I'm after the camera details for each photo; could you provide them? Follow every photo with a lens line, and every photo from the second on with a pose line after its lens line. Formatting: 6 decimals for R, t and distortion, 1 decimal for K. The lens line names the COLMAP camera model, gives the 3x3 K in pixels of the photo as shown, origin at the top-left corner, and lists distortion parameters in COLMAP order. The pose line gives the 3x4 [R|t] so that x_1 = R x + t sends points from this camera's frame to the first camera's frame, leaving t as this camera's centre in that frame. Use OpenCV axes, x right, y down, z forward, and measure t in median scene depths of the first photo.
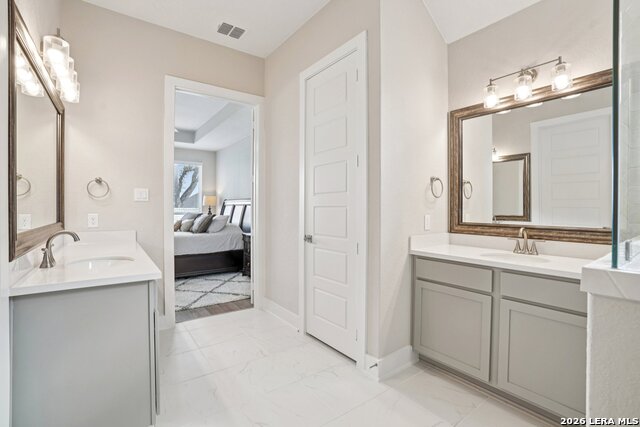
lens RADIAL K [[302.1, 0, 320.6], [0, 302.1, 204.9], [0, 0, 1]] dist [-0.045994, 0.016713]
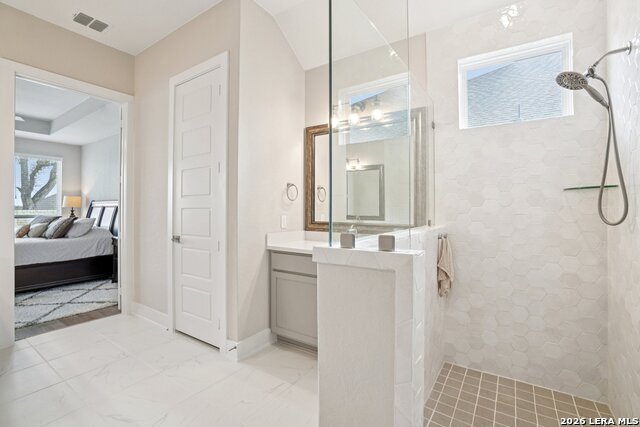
lens RADIAL K [[302.1, 0, 325.2], [0, 302.1, 206.6], [0, 0, 1]] dist [-0.045994, 0.016713]
pose [[0.942588, 0.000220, 0.333957, 0.108741], [-0.000474, 1.000000, 0.000678, -0.001728], [-0.333957, -0.000797, 0.942588, -0.155402]]
